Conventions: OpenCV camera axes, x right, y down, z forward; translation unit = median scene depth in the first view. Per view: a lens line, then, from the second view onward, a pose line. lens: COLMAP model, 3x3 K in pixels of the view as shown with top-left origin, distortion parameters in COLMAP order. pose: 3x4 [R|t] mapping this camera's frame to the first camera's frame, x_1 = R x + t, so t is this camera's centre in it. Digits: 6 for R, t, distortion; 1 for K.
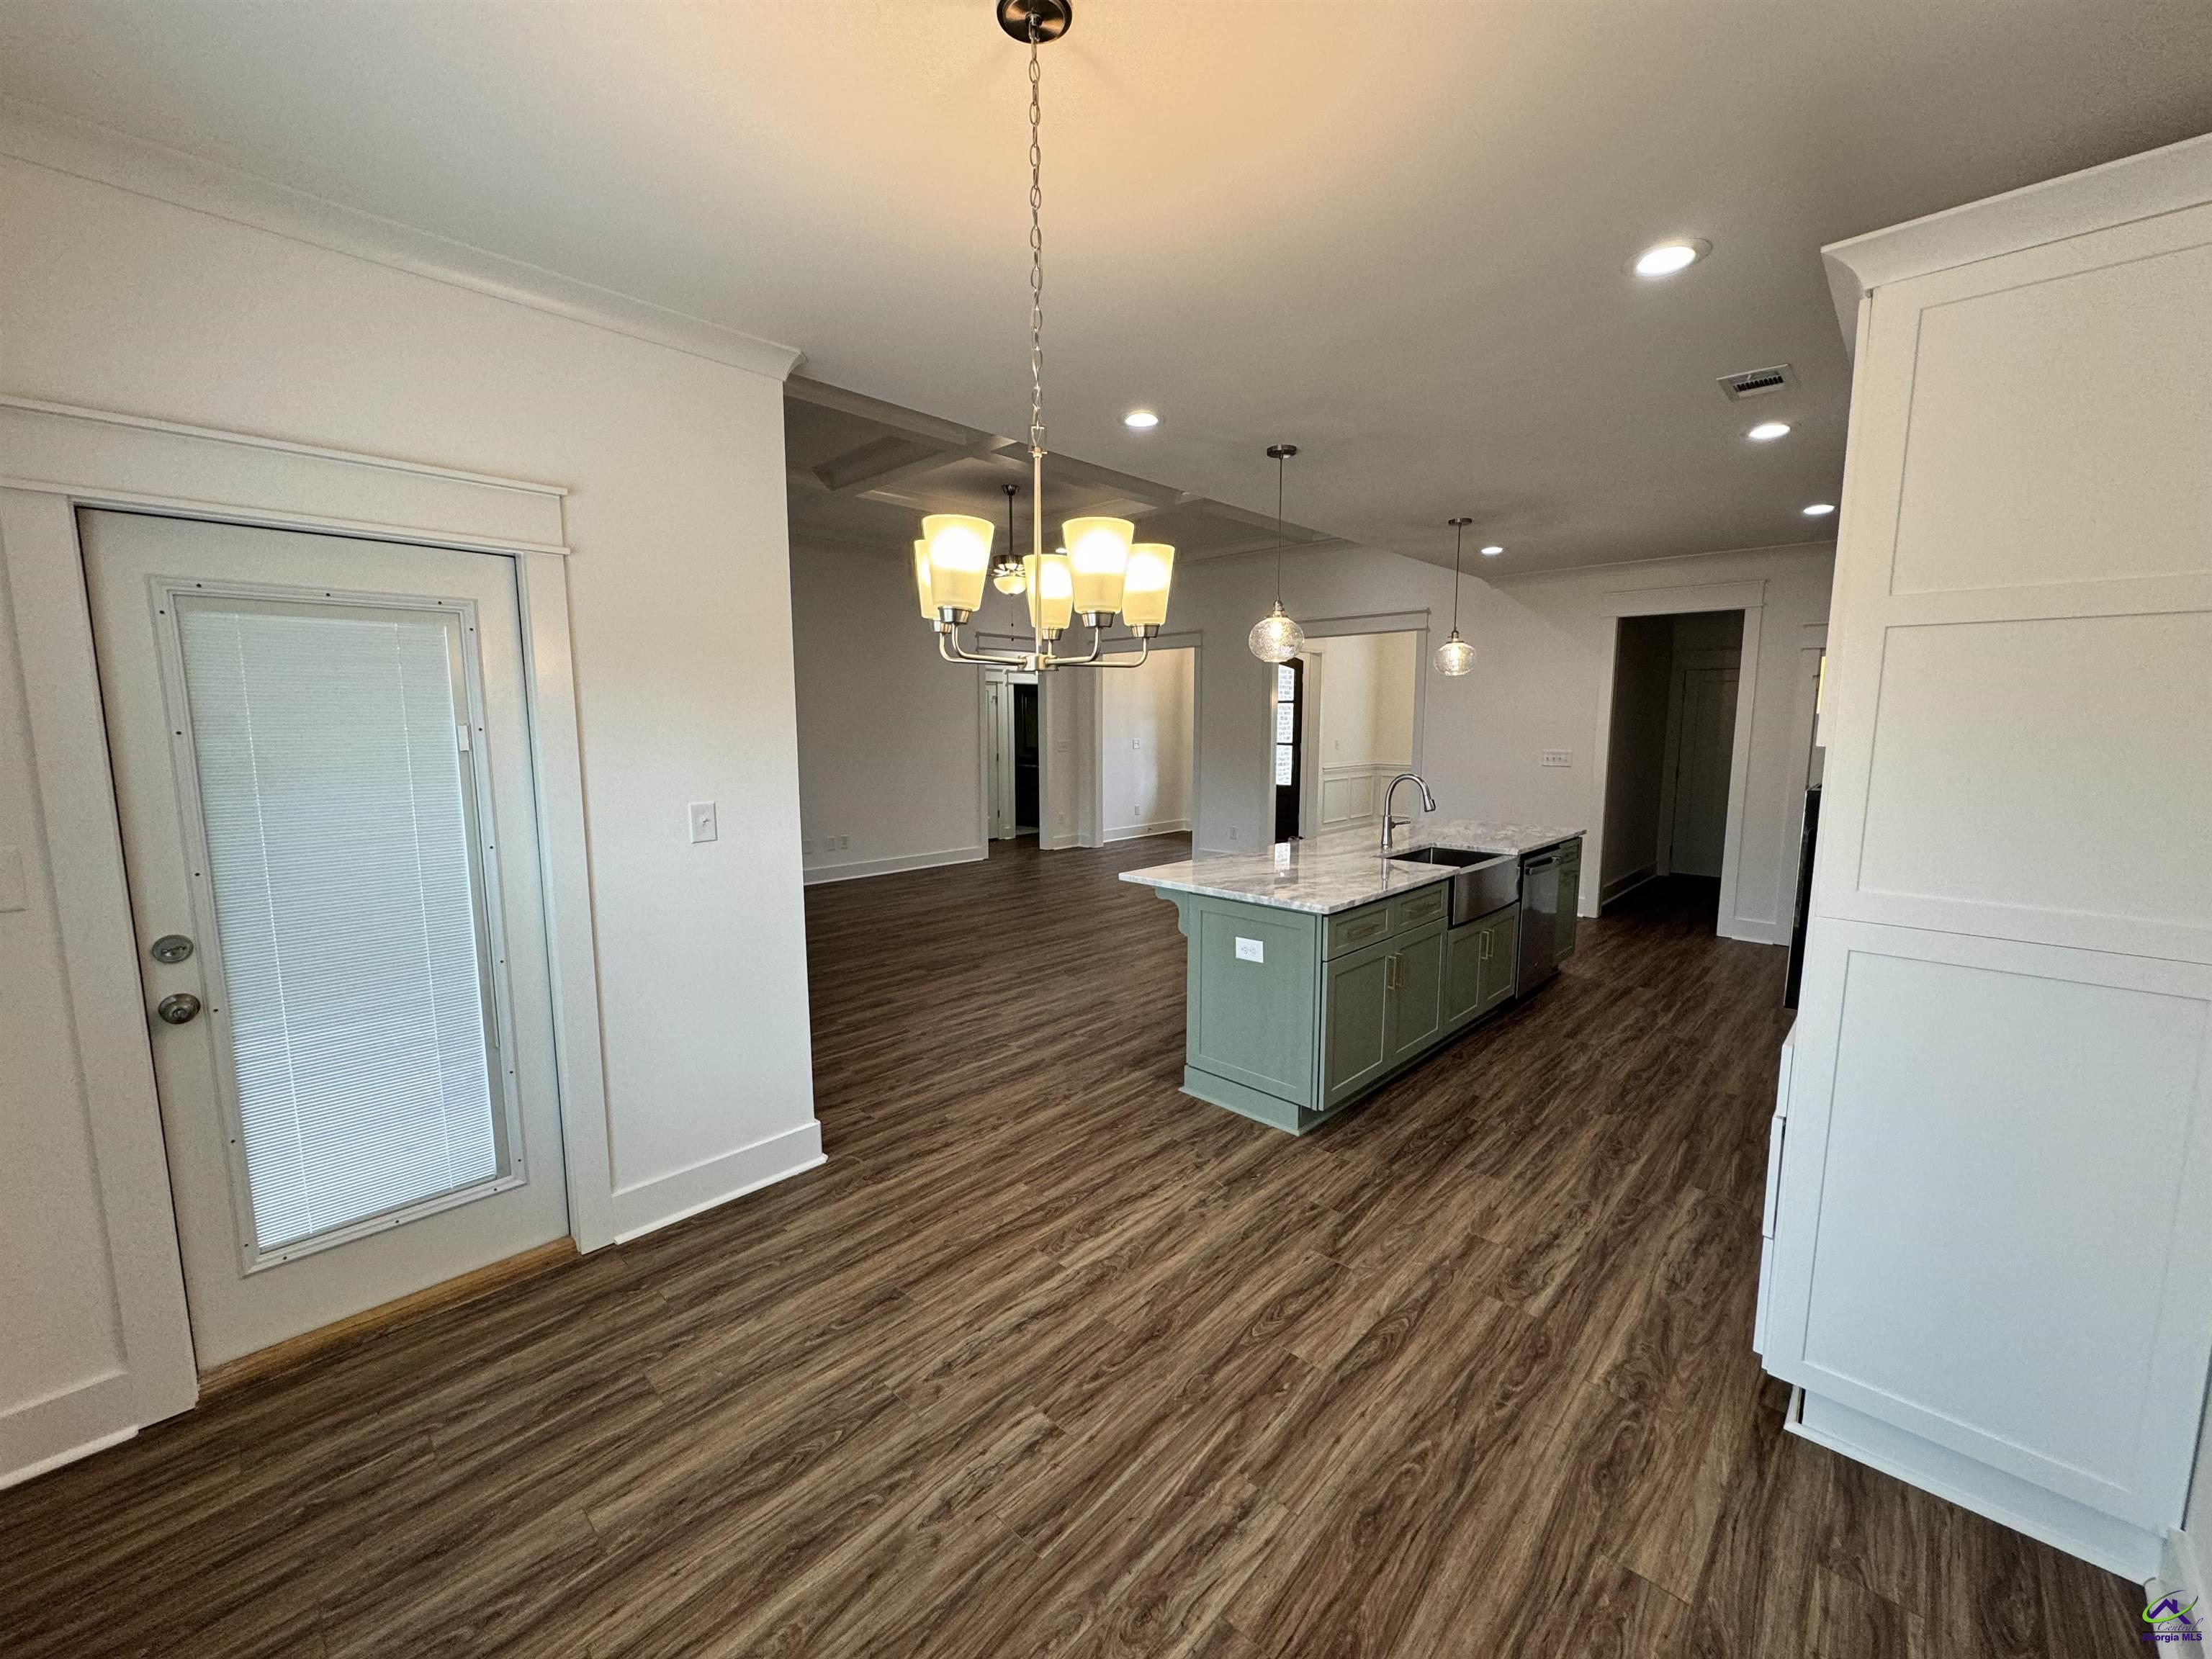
lens RADIAL K [[877.1, 0, 1105.3], [0, 877.1, 825.8], [0, 0, 1]] dist [-0.000582, 0.000351]
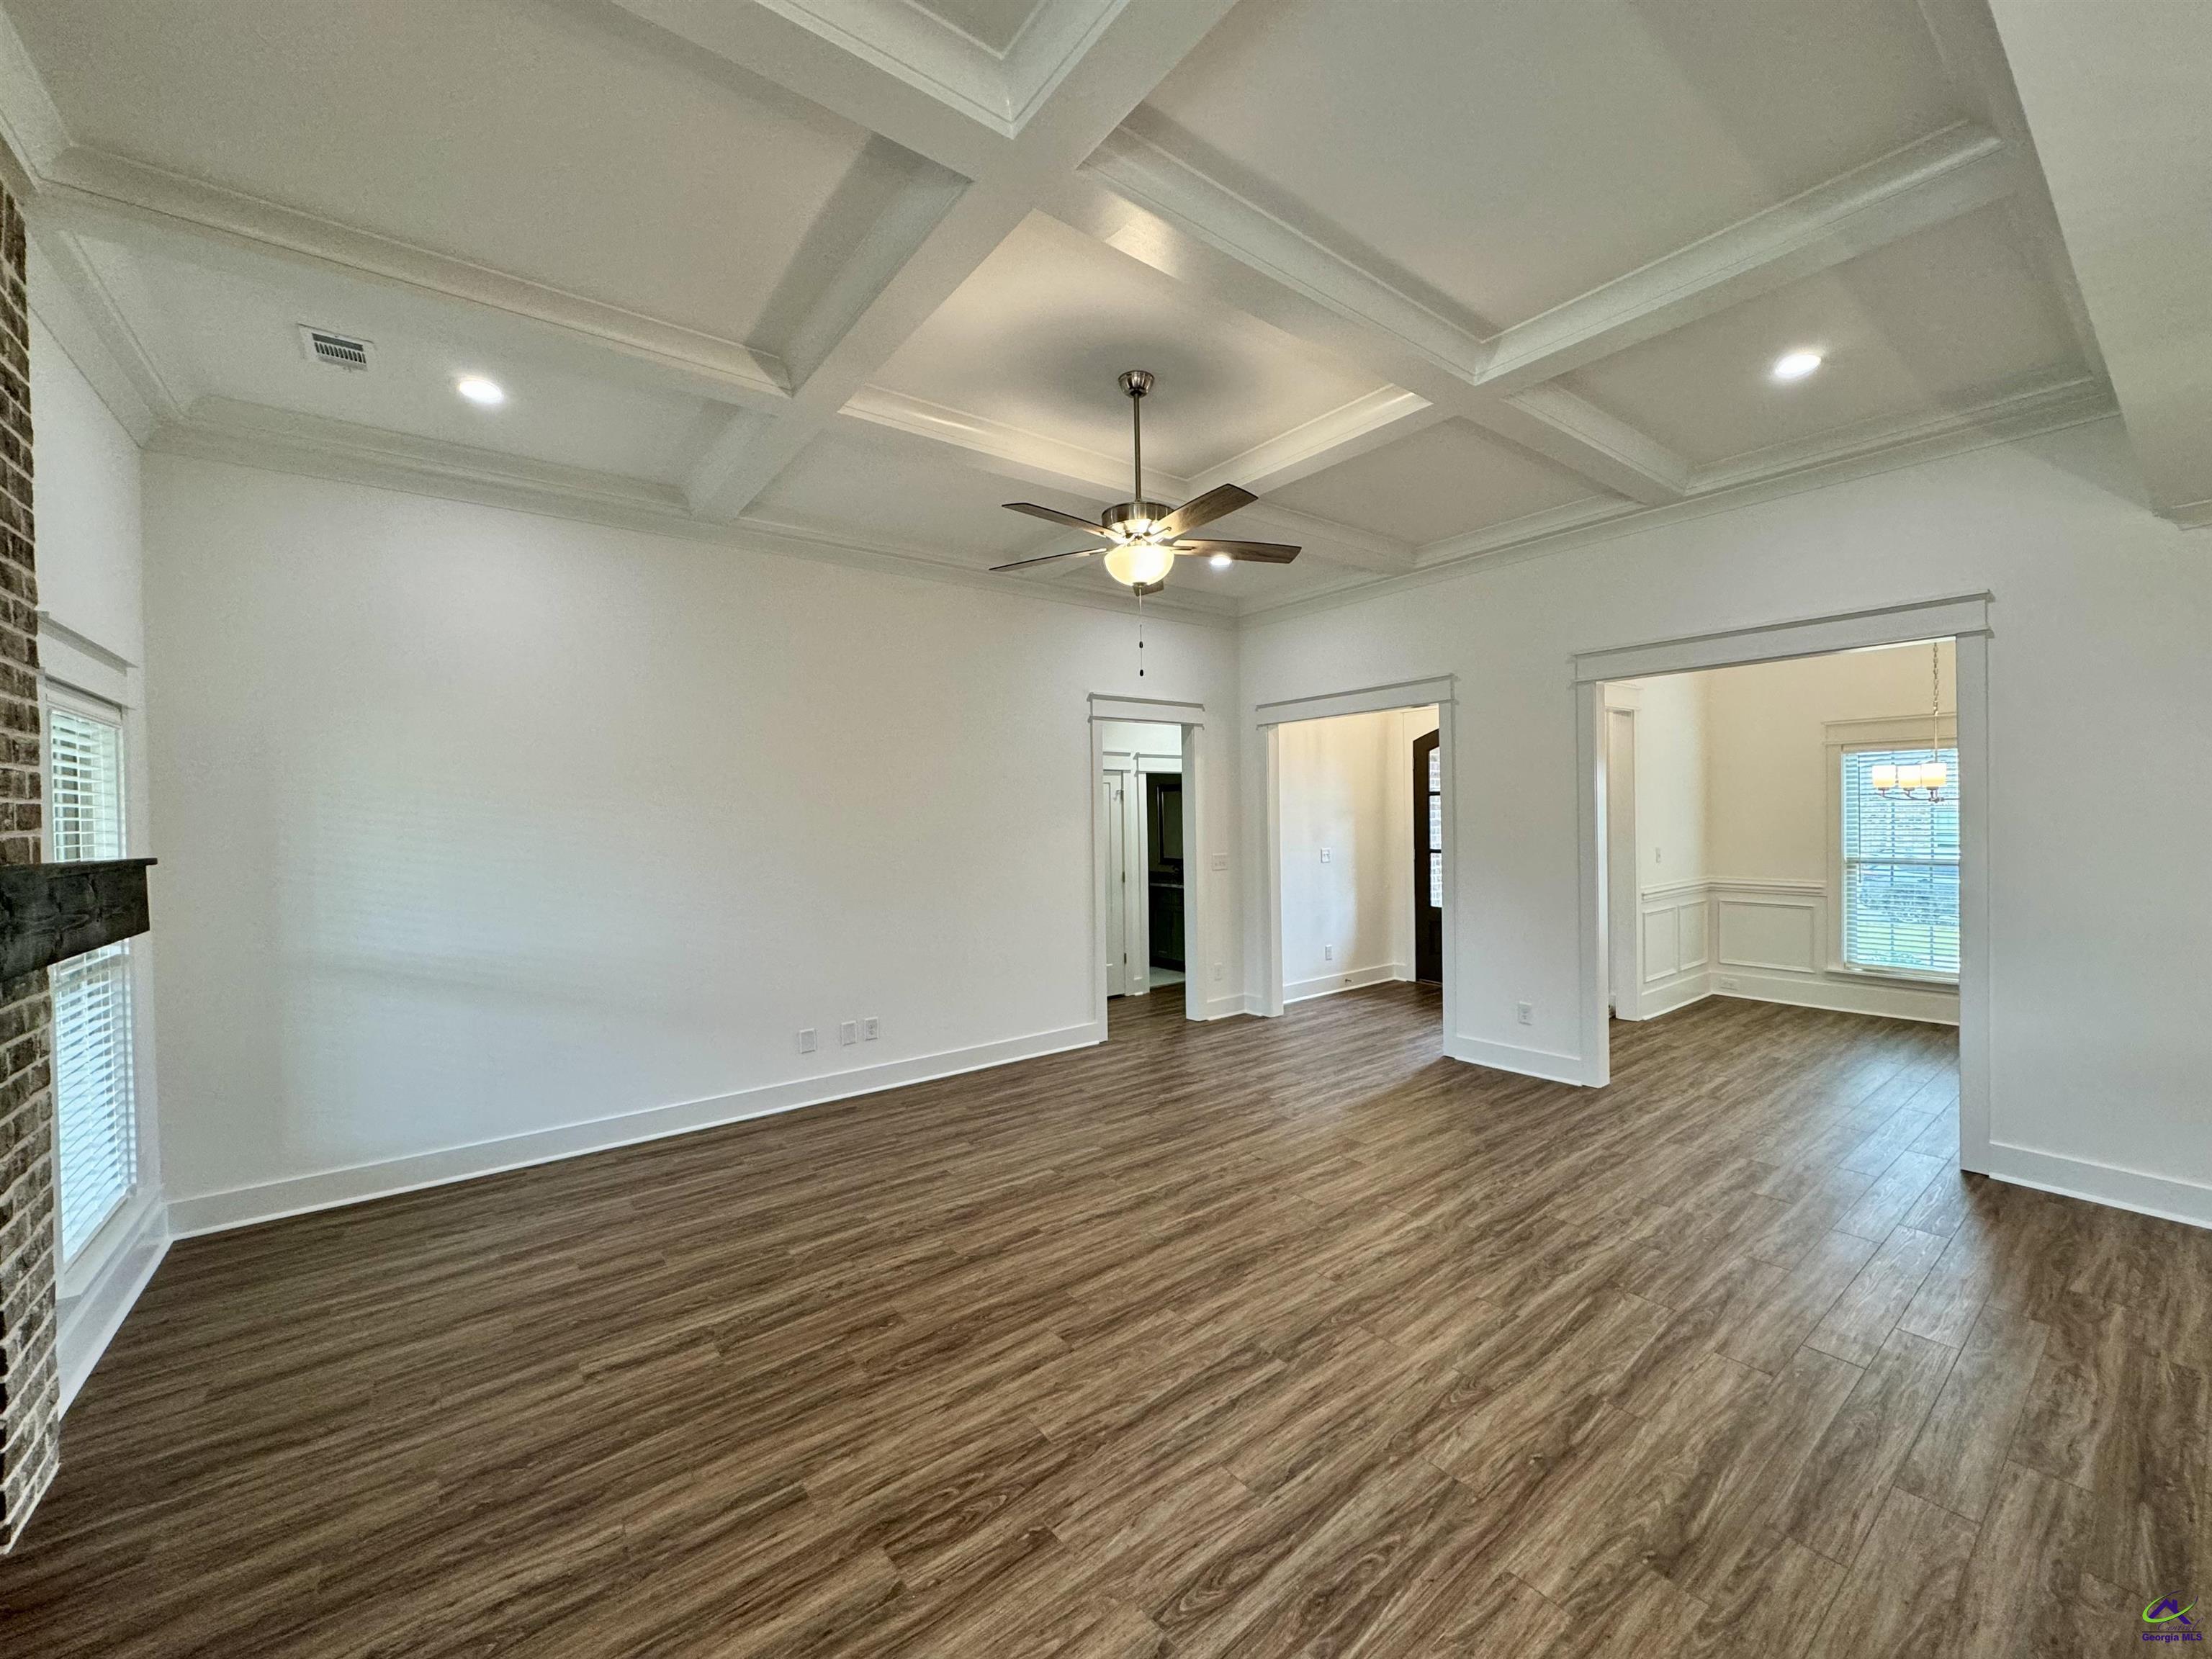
lens RADIAL K [[877.1, 0, 1105.3], [0, 877.1, 825.8], [0, 0, 1]] dist [-0.000582, 0.000351]
pose [[0.988412, -0.014648, -0.151088, -0.076476], [-0.001984, 0.994001, -0.109349, -0.103801], [0.151784, 0.108381, 0.982454, 0.755400]]
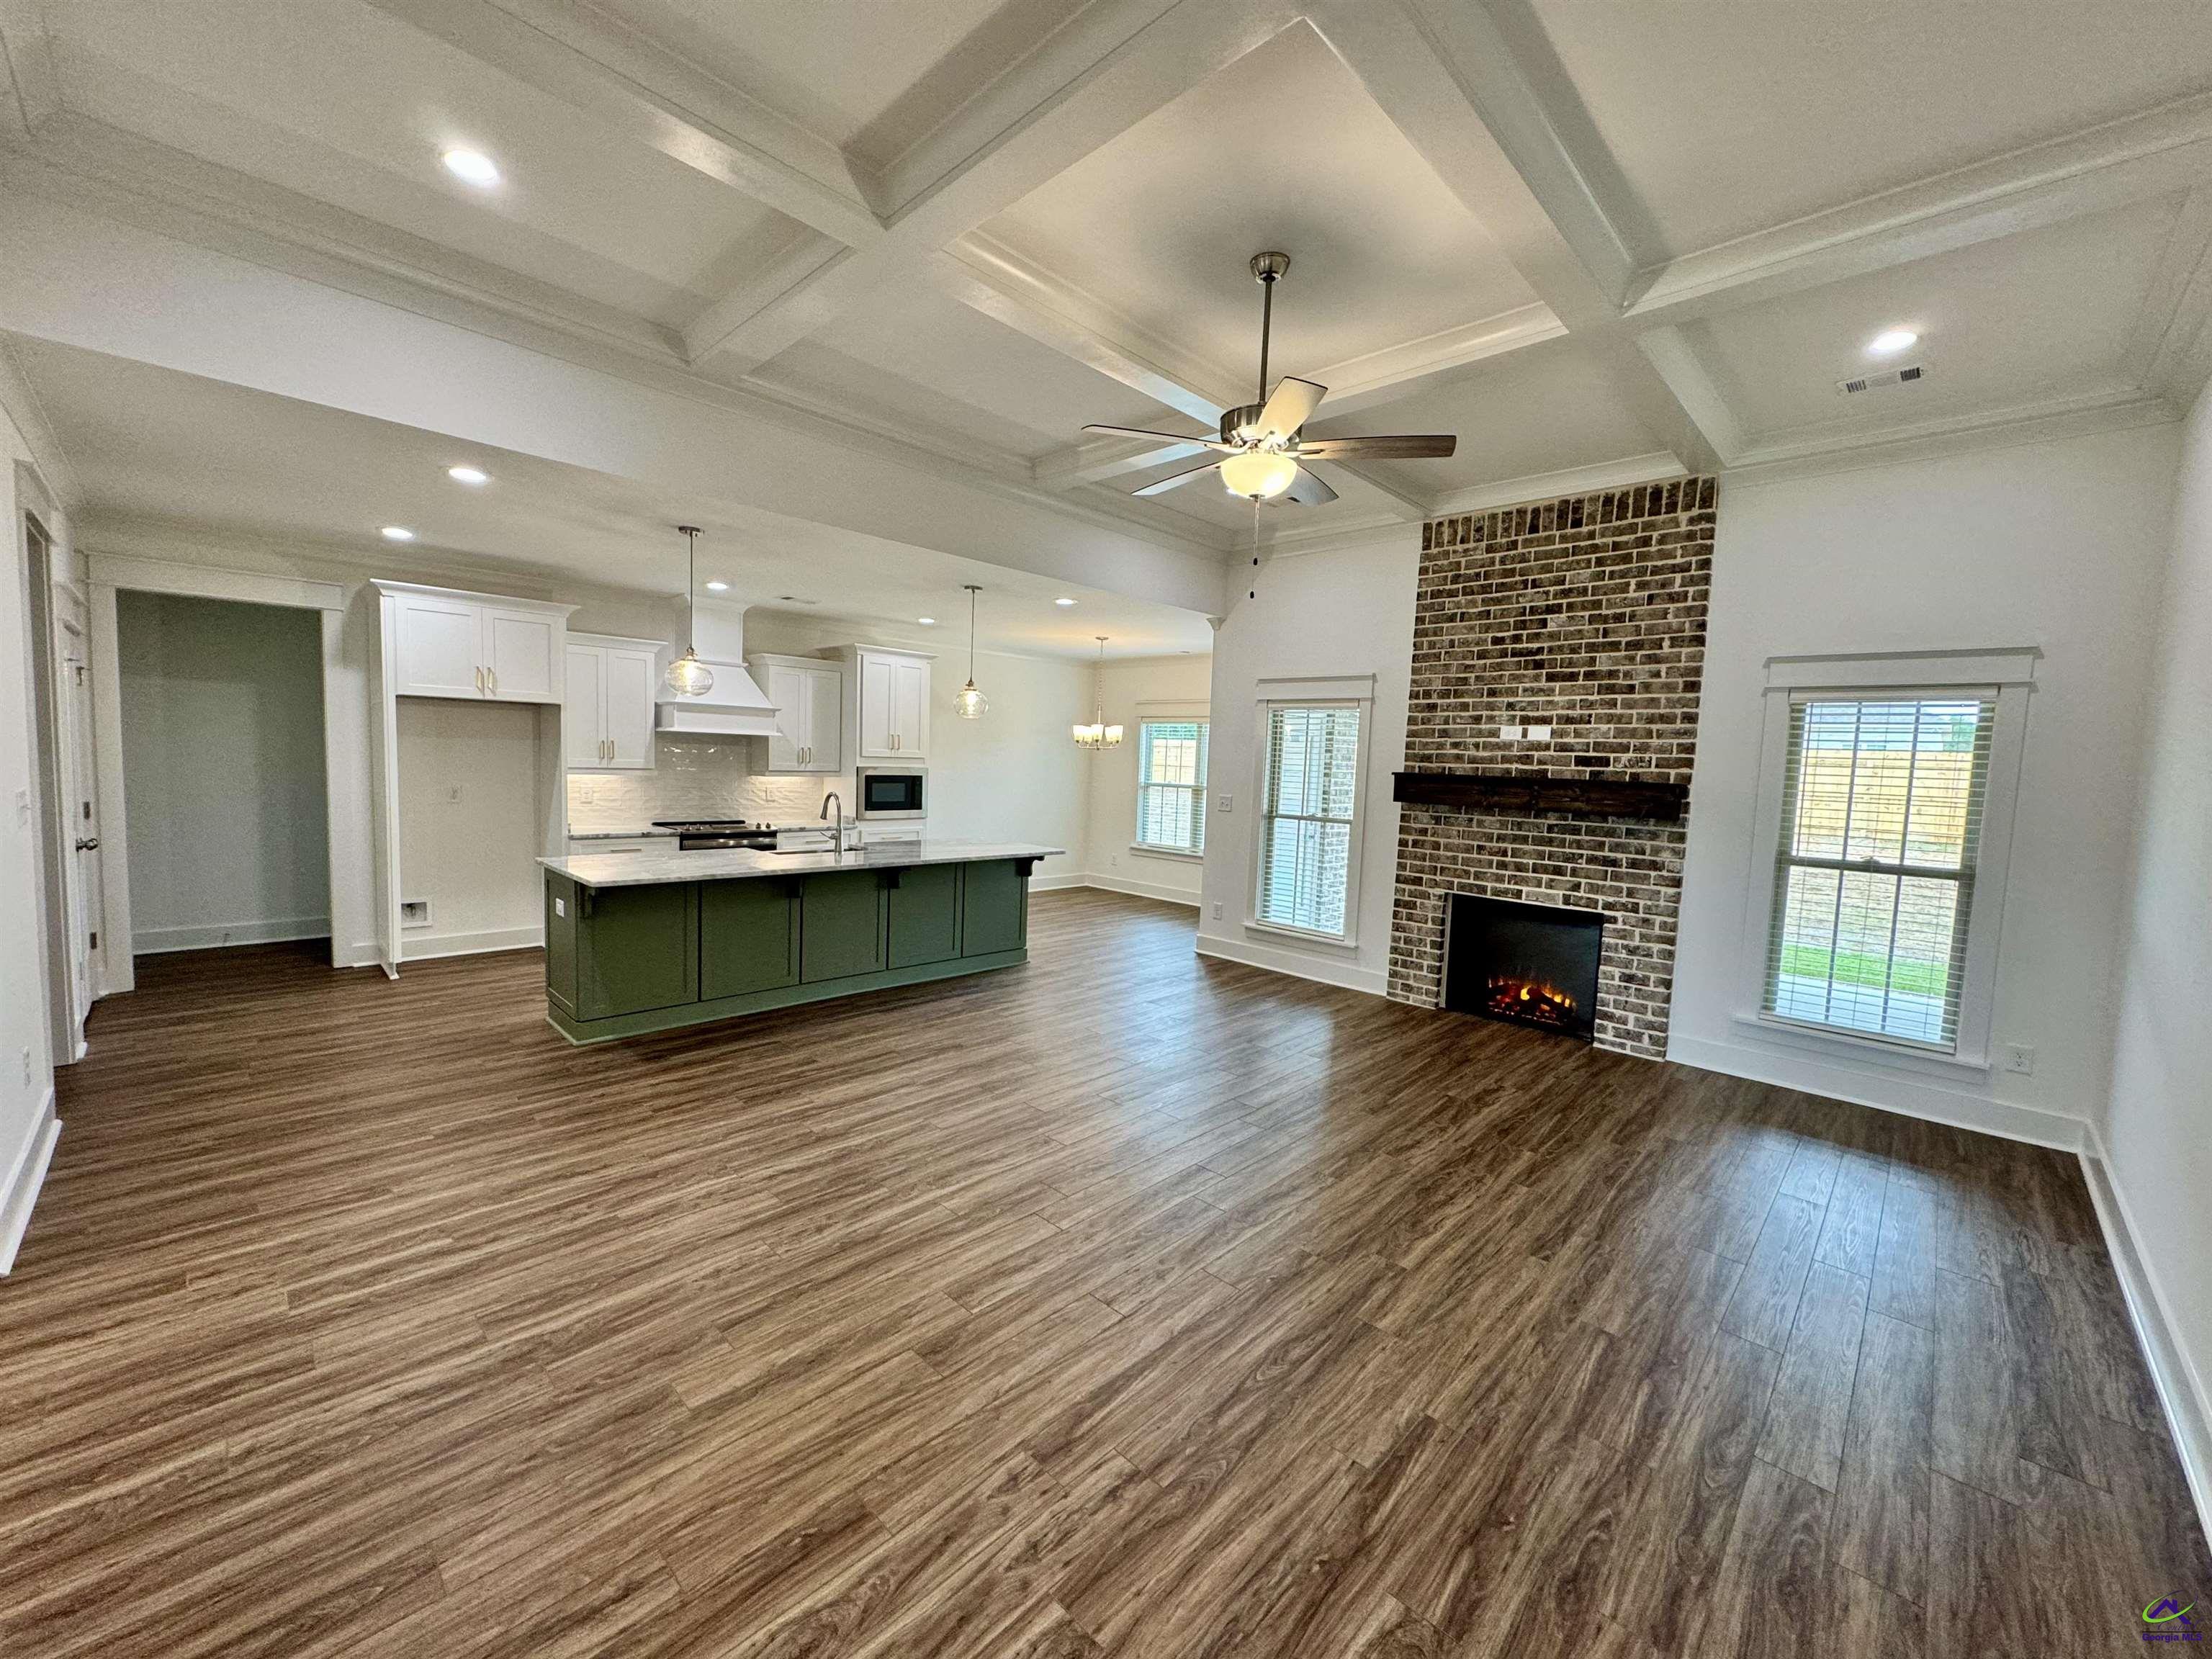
lens RADIAL K [[877.1, 0, 1105.3], [0, 877.1, 825.8], [0, 0, 1]] dist [-0.000582, 0.000351]
pose [[-0.999247, -0.038774, 0.001281, -0.049492], [-0.037747, 0.979359, 0.198573, -0.267443], [-0.008954, 0.198375, -0.980085, 2.169846]]
